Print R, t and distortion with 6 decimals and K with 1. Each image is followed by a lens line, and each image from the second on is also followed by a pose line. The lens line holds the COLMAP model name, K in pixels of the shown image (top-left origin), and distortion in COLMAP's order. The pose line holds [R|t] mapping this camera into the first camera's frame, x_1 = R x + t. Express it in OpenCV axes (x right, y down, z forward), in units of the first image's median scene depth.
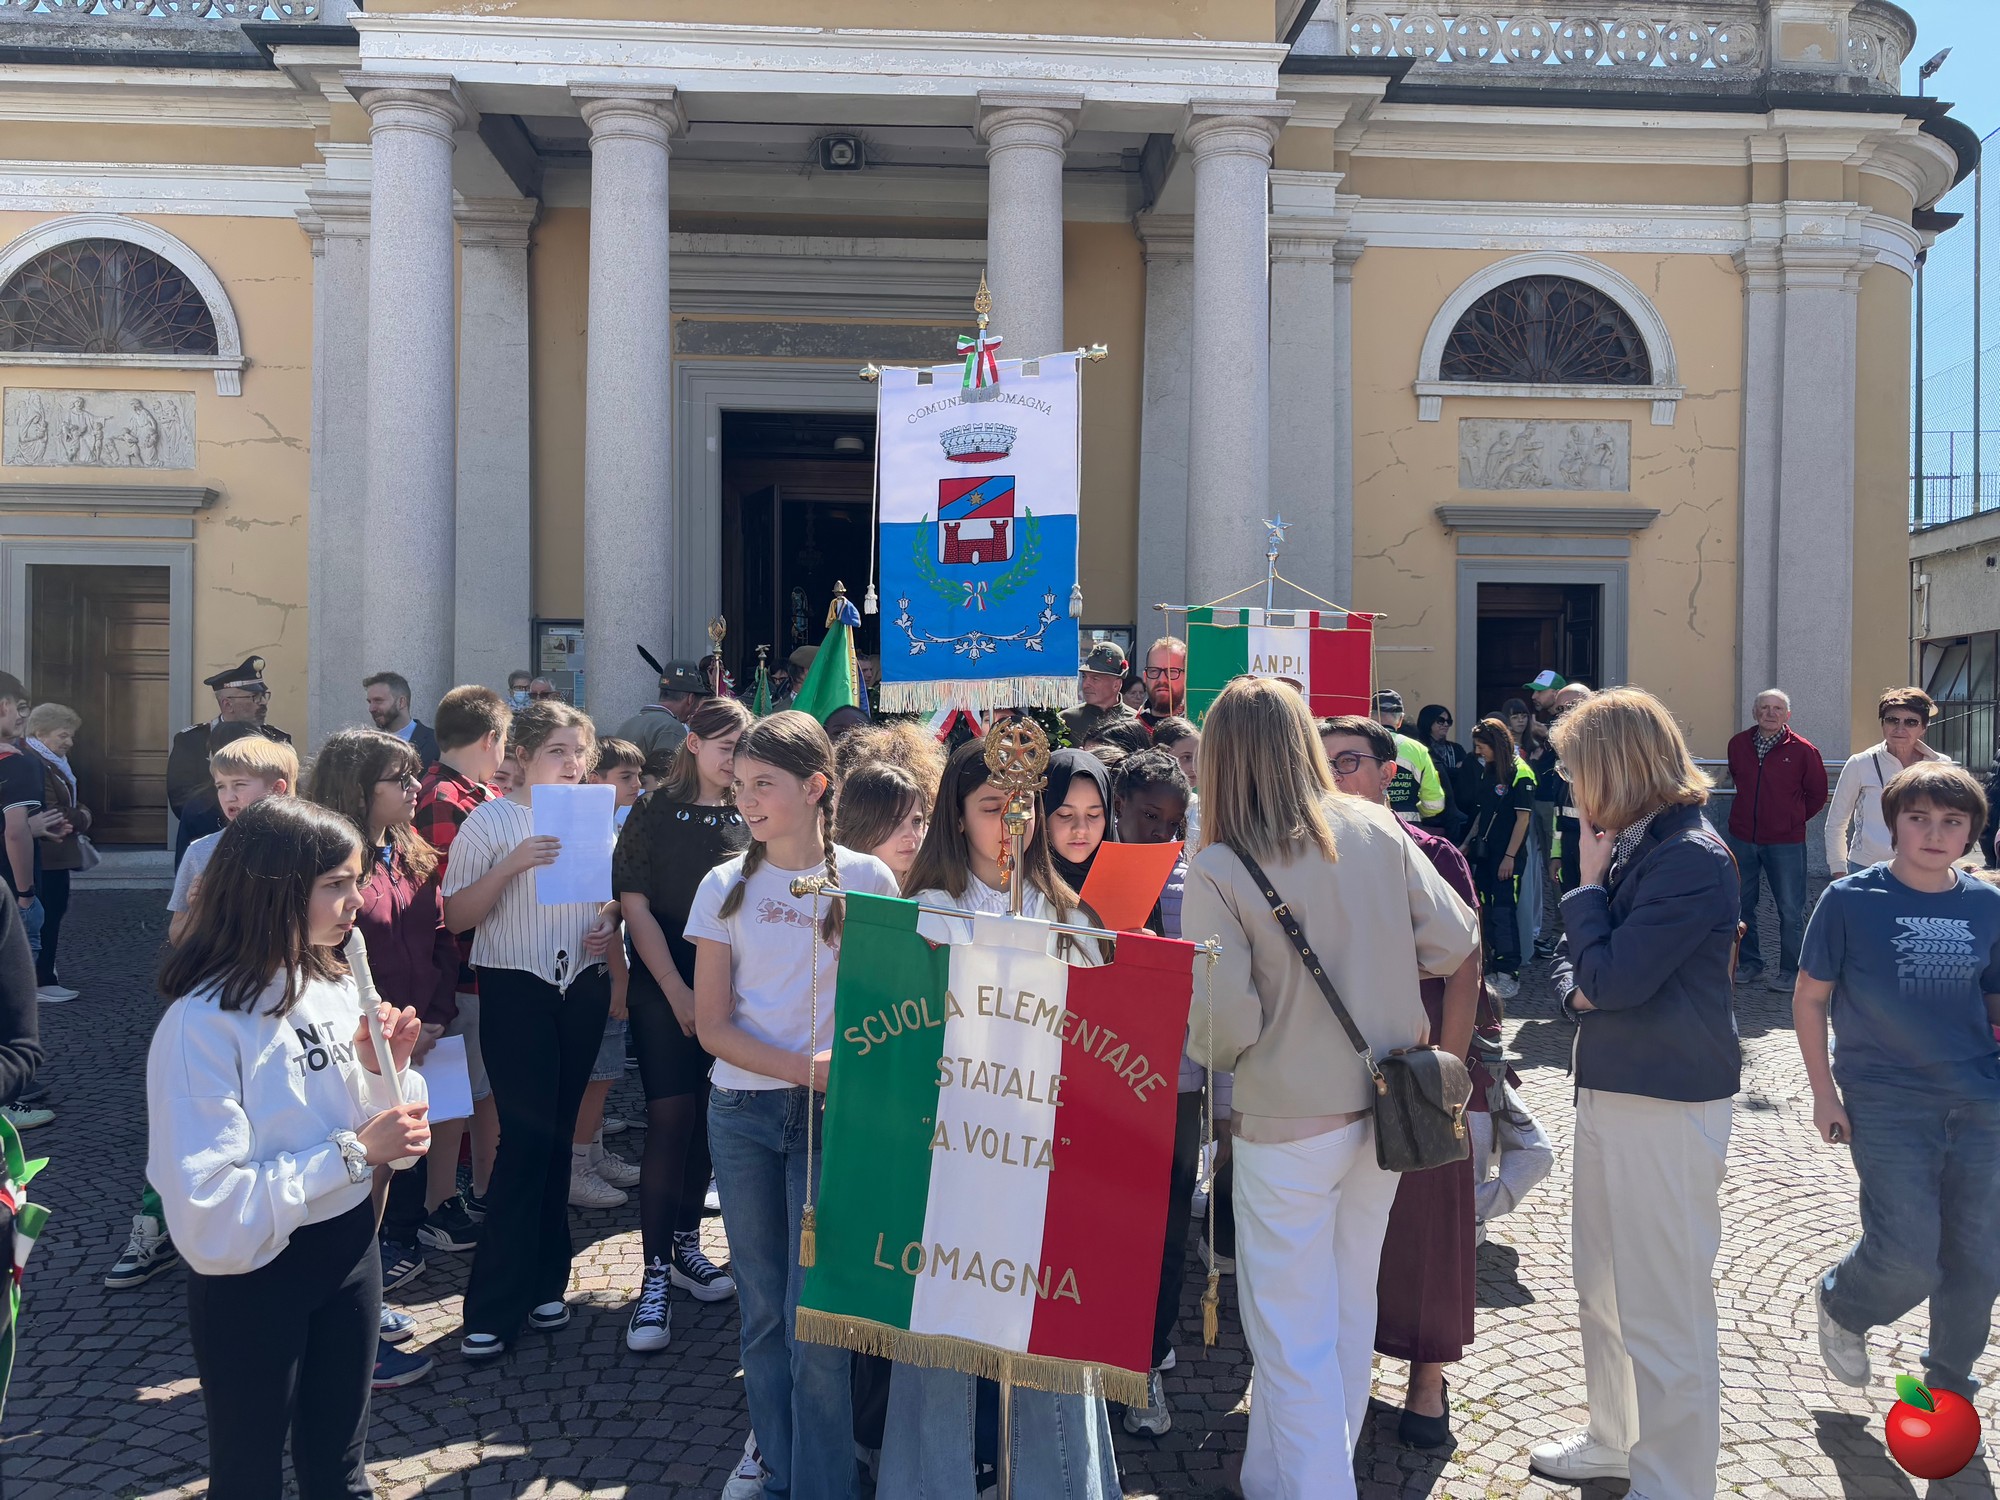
lens RADIAL K [[1504.8, 0, 985.2], [0, 1504.8, 740.5], [0, 0, 1]] dist [0.029467, -0.004253]
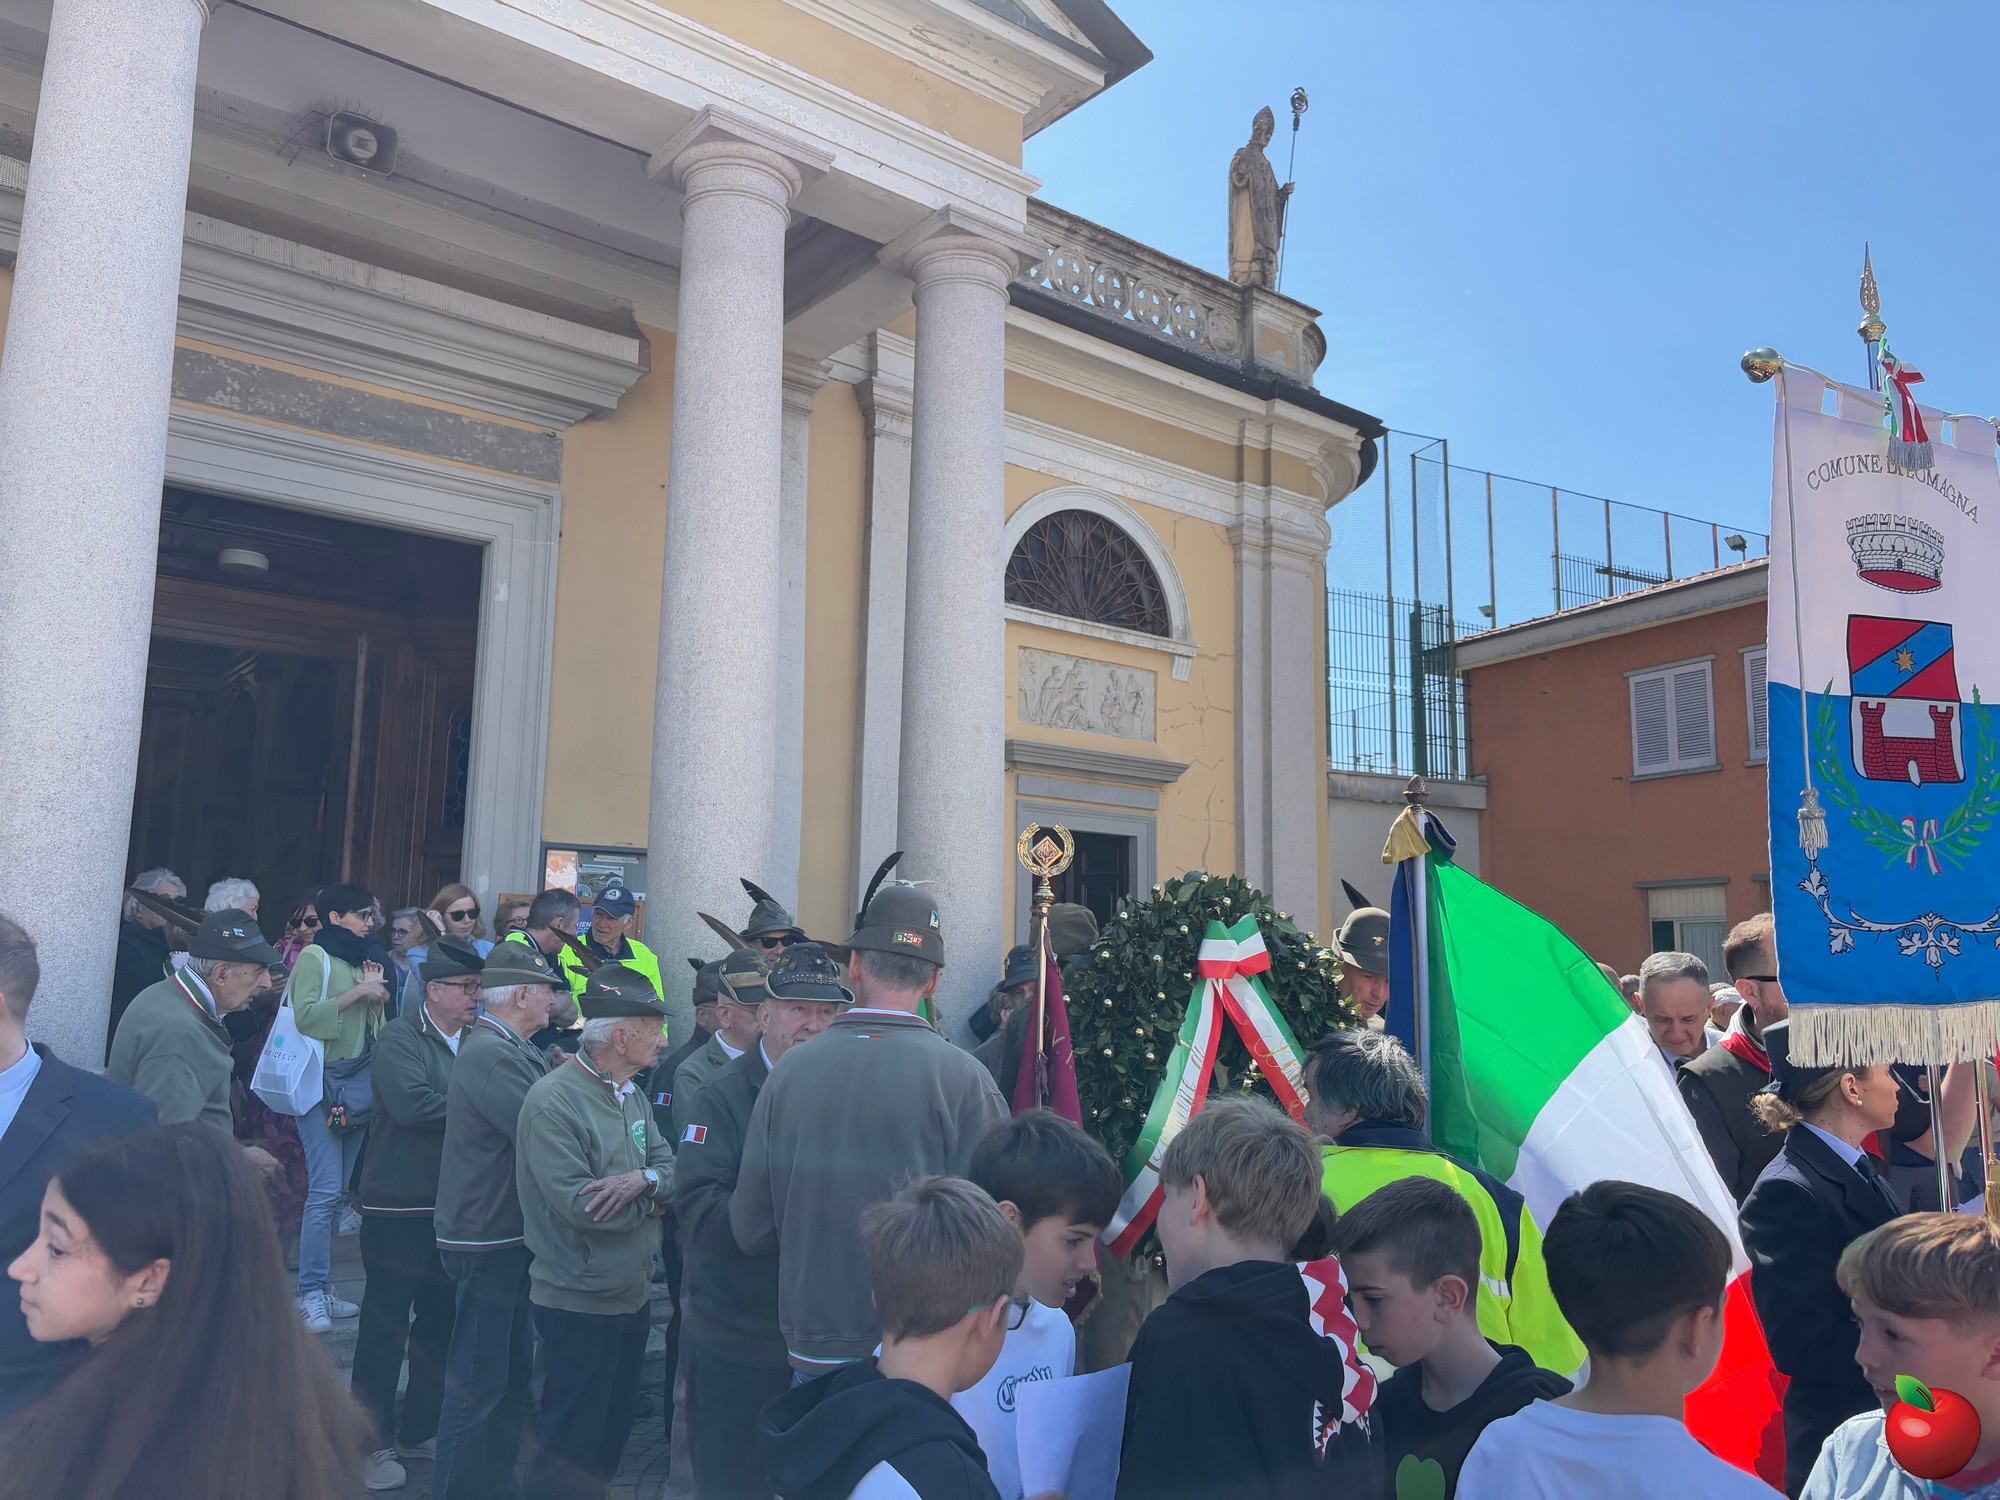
lens RADIAL K [[1507.0, 0, 990.8], [0, 1507.0, 749.8], [0, 0, 1]] dist [0.068020, -0.089474]
pose [[0.815912, 0.092688, 0.570699, -0.213064], [-0.008233, 0.988829, -0.148826, -0.016938], [-0.578118, 0.116730, 0.807560, 0.290188]]
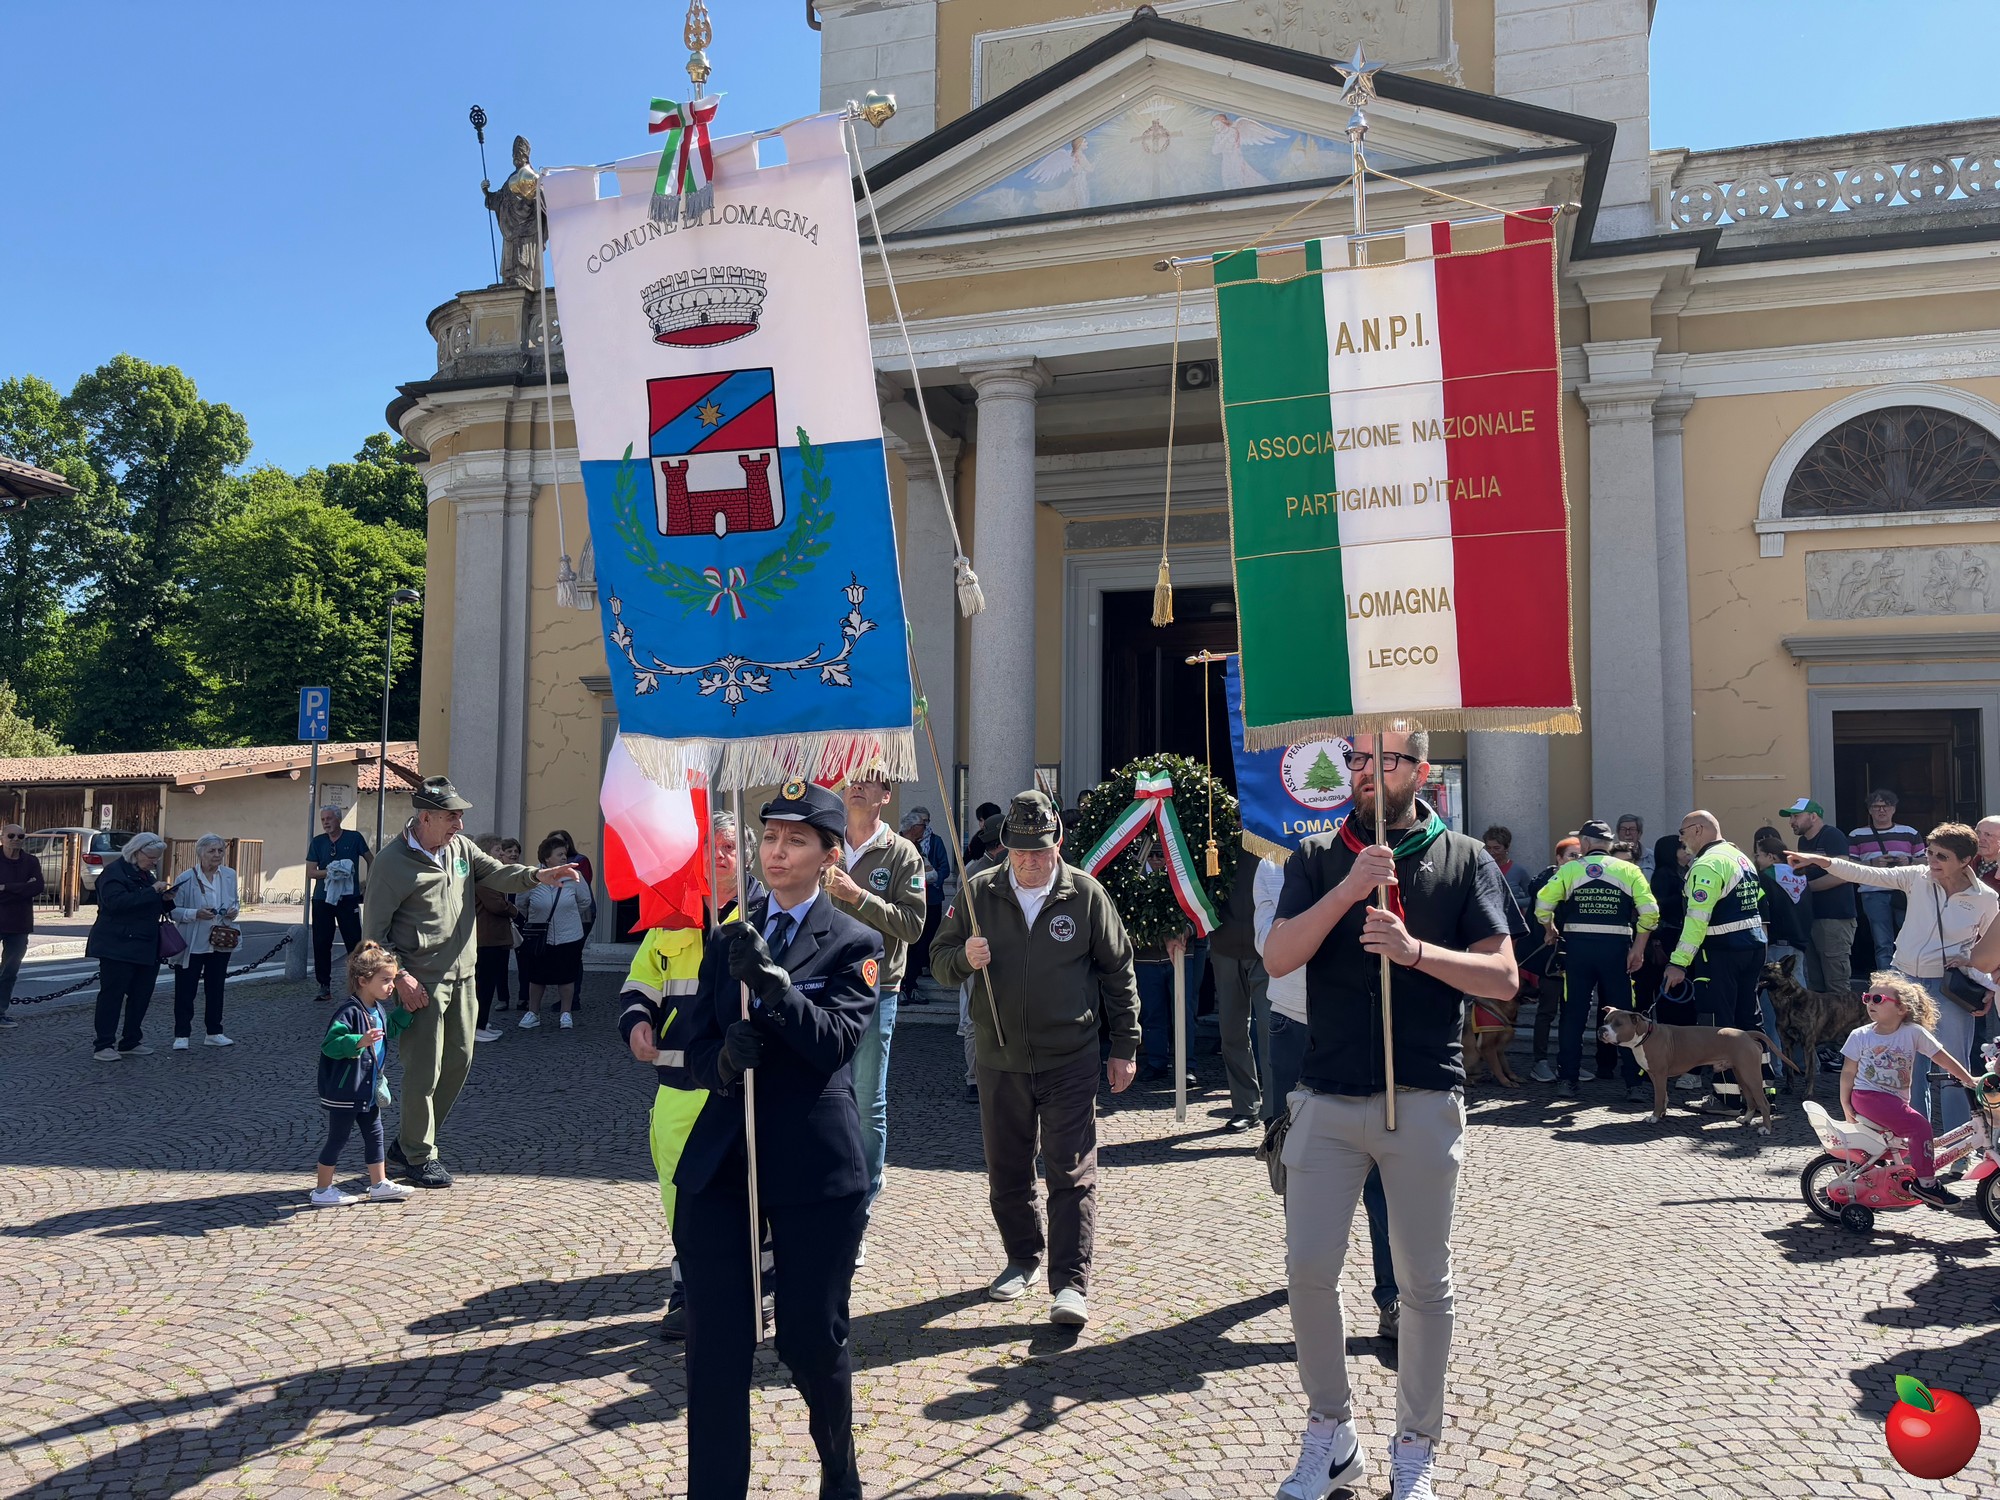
lens RADIAL K [[1513.8, 0, 1000.0], [0, 1513.8, 750.0], [0, 0, 1]] dist [0.047414, -0.048745]
pose [[0.936734, -0.023334, -0.349264, 0.162237], [-0.004534, 0.996883, -0.078762, 0.004640], [0.350013, 0.075363, 0.933708, -0.149736]]
